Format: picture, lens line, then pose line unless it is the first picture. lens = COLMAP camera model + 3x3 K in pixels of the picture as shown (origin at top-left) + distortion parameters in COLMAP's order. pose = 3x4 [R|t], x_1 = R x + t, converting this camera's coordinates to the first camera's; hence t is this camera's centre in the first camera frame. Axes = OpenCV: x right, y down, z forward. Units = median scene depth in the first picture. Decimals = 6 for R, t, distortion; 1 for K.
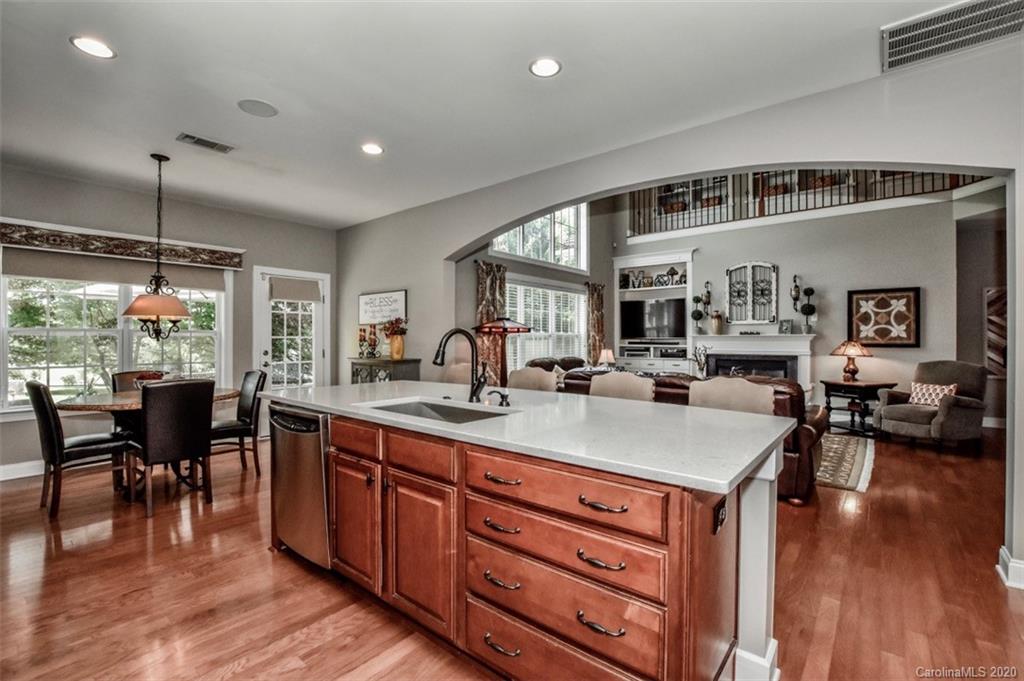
lens RADIAL K [[469.6, 0, 524.5], [0, 469.6, 335.0], [0, 0, 1]] dist [-0.034244, 0.003540]
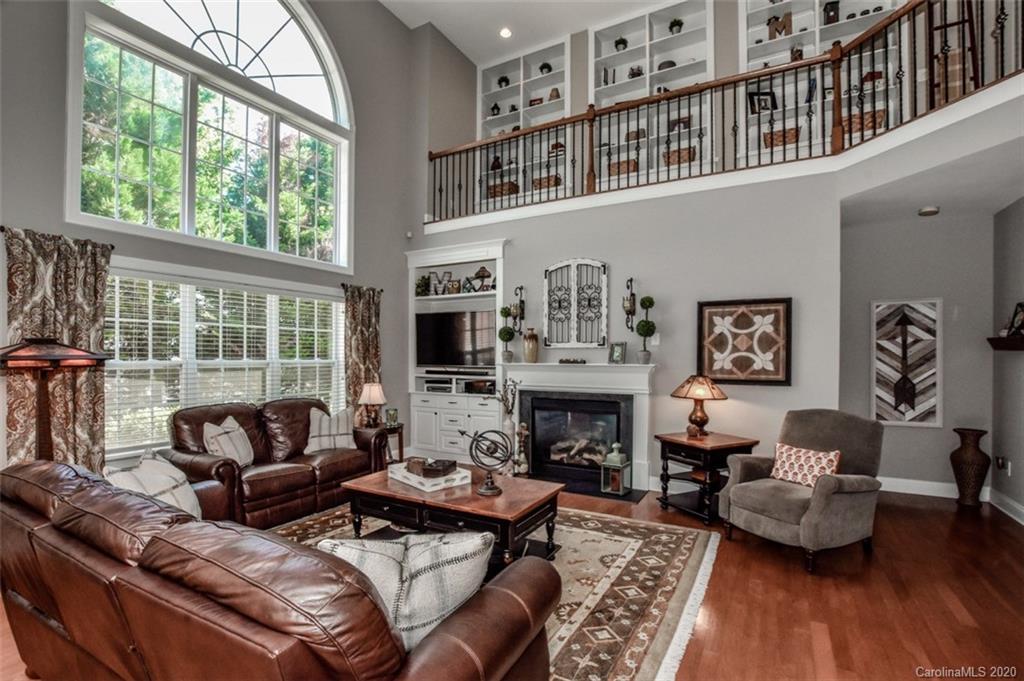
lens RADIAL K [[469.6, 0, 529.9], [0, 469.6, 349.8], [0, 0, 1]] dist [-0.034244, 0.003540]
pose [[0.985680, 0.004657, 0.168562, 0.310169], [-0.004753, 0.999989, 0.000169, -0.021420], [-0.168559, -0.000967, 0.985691, 0.328538]]
